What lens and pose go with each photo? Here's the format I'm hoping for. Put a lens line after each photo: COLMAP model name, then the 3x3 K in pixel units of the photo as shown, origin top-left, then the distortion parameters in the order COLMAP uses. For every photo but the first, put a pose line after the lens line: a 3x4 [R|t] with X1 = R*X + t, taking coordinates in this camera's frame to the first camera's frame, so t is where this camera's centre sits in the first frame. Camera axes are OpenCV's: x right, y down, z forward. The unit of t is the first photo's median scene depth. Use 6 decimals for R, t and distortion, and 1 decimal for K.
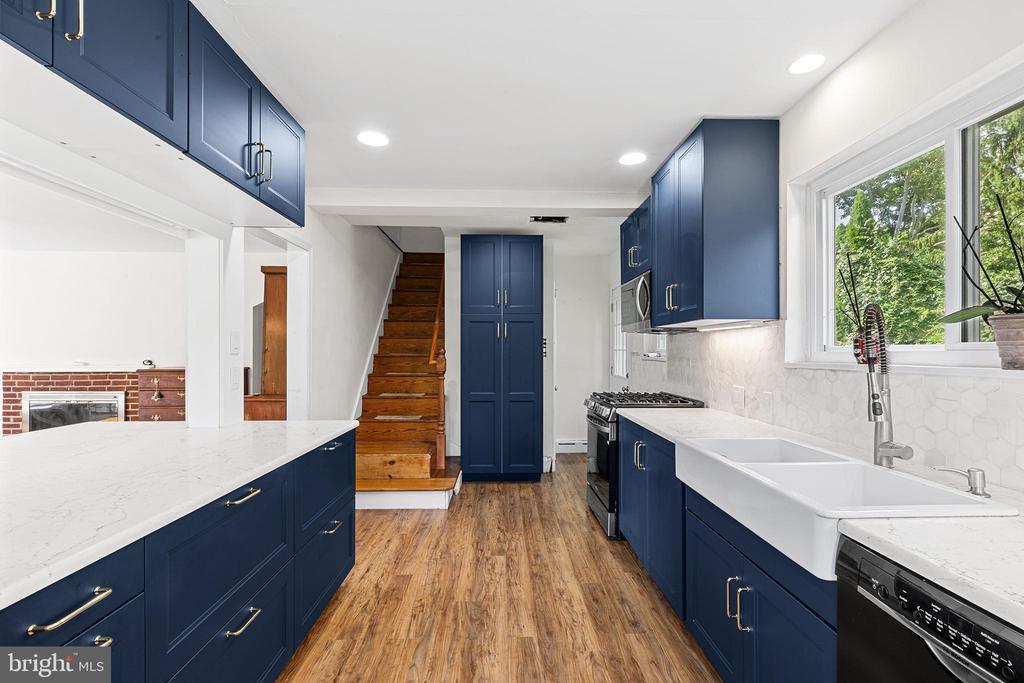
lens RADIAL K [[459.8, 0, 512.6], [0, 459.8, 352.8], [0, 0, 1]] dist [0.001879, 0.000295]
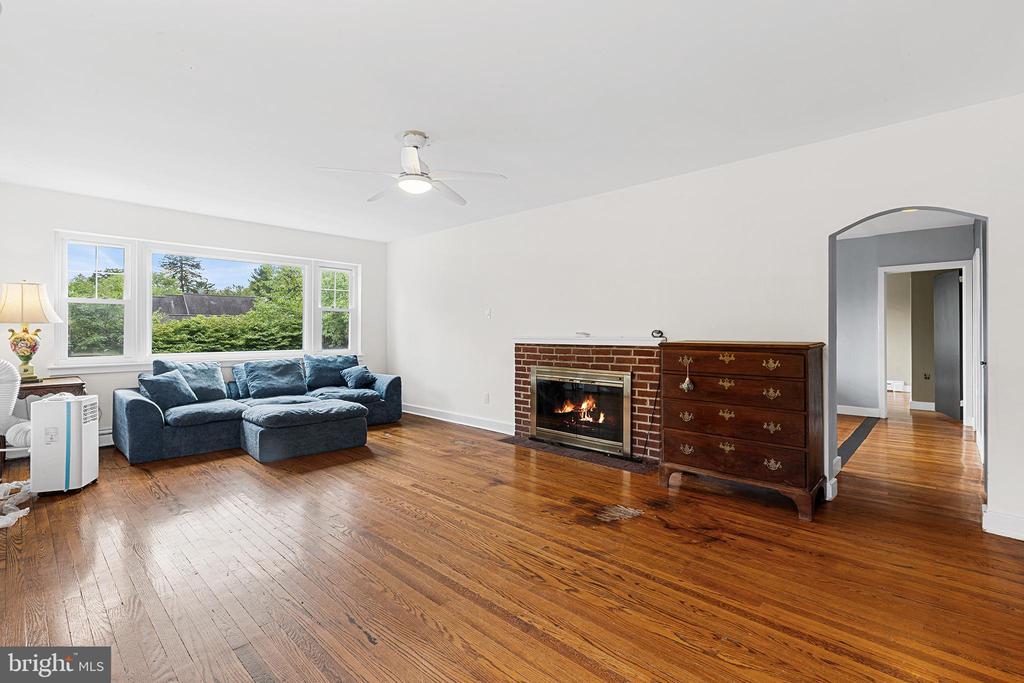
lens RADIAL K [[463.5, 0, 512.5], [0, 463.5, 330.5], [0, 0, 1]] dist [-0.002633, -0.000360]
pose [[0.709432, -0.002289, -0.704770, -0.450243], [-0.001699, 0.999986, -0.004958, 0.020495], [0.704771, 0.004715, 0.709419, 0.332528]]
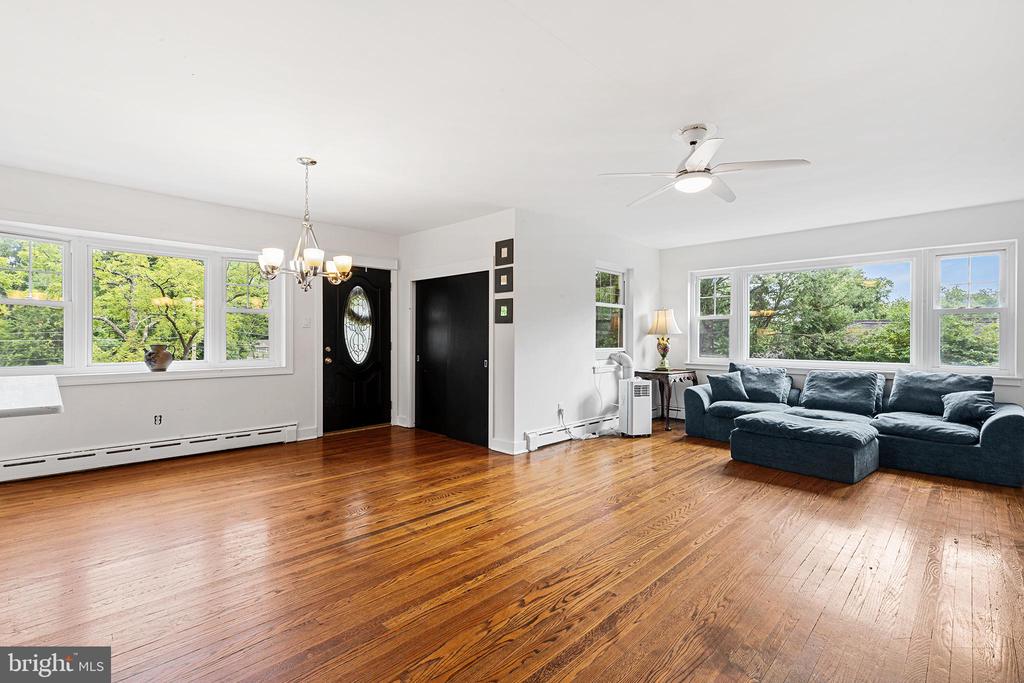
lens RADIAL K [[460.1, 0, 512.9], [0, 460.1, 337.1], [0, 0, 1]] dist [0.001919, 0.000187]
pose [[-0.724812, -0.006157, -0.688919, -0.421799], [-0.008410, 0.999965, -0.000089, 0.017763], [0.688895, 0.005729, -0.724839, 0.899262]]
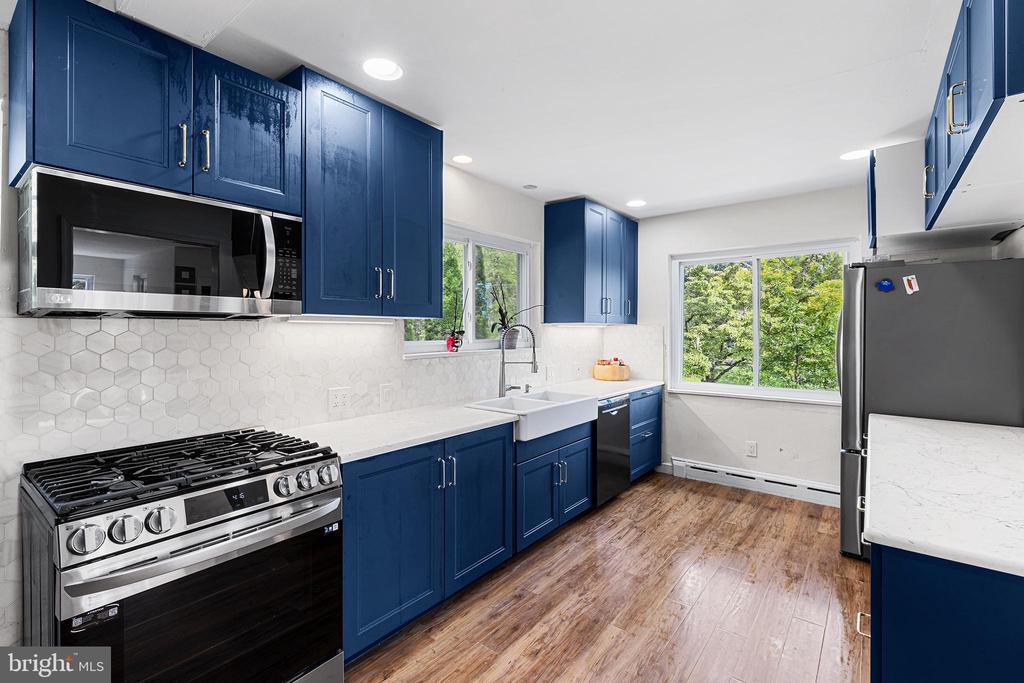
lens RADIAL K [[468.5, 0, 506.4], [0, 468.5, 329.8], [0, 0, 1]] dist [0.001331, 0.000056]
pose [[-0.769570, -0.001956, 0.638559, -0.166115], [-0.003628, 0.999993, -0.001309, -0.019179], [-0.638552, -0.003324, -0.769572, 0.732095]]
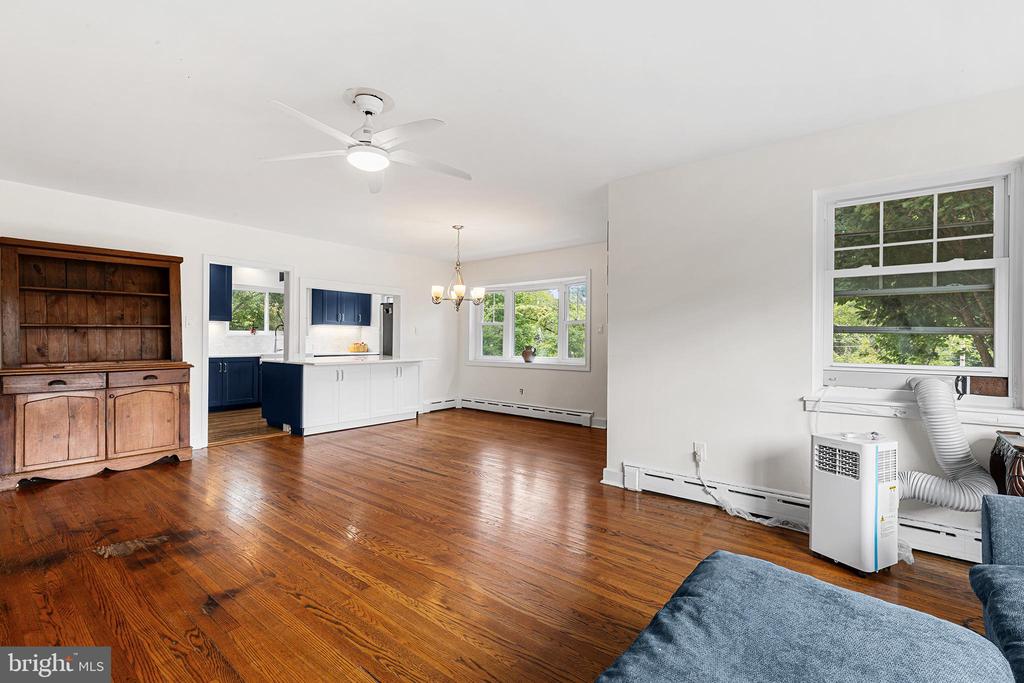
lens RADIAL K [[460.1, 0, 512.9], [0, 460.1, 337.1], [0, 0, 1]] dist [0.001919, 0.000187]
pose [[-0.755807, -0.001197, 0.654794, -1.355408], [-0.004994, 0.999980, -0.003936, 0.015815], [-0.654776, -0.006245, -0.755798, 0.909071]]
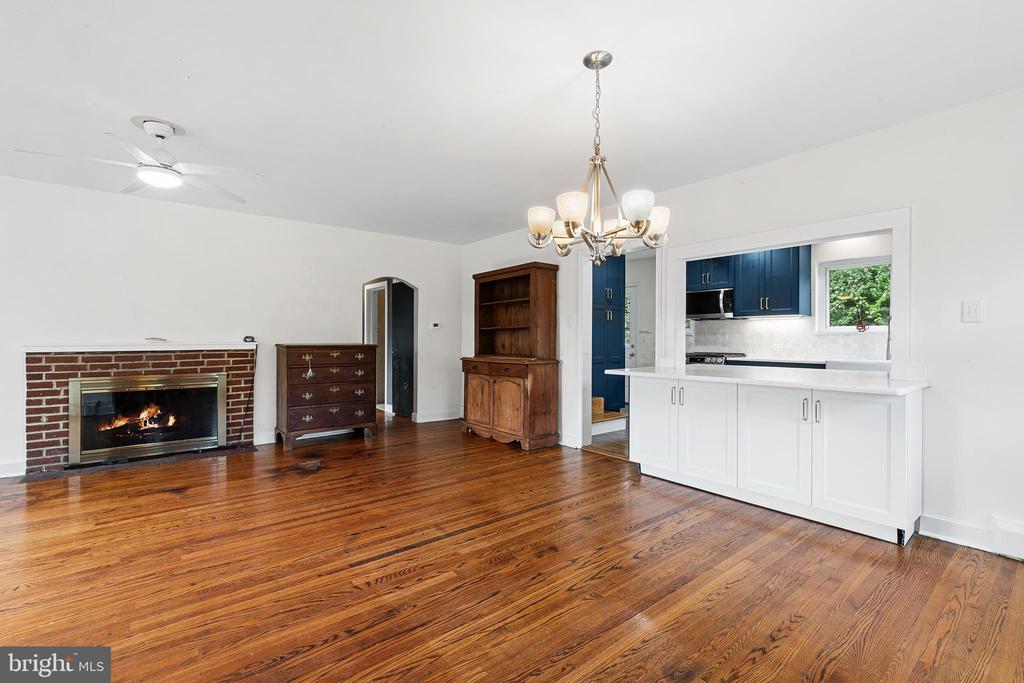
lens RADIAL K [[460.3, 0, 508.2], [0, 460.3, 342.7], [0, 0, 1]] dist [0.002742, 0.000321]
pose [[0.799092, -0.006164, 0.601177, -0.941061], [0.000539, 0.999954, 0.009536, 0.020528], [-0.601209, -0.007297, 0.799059, -0.005210]]
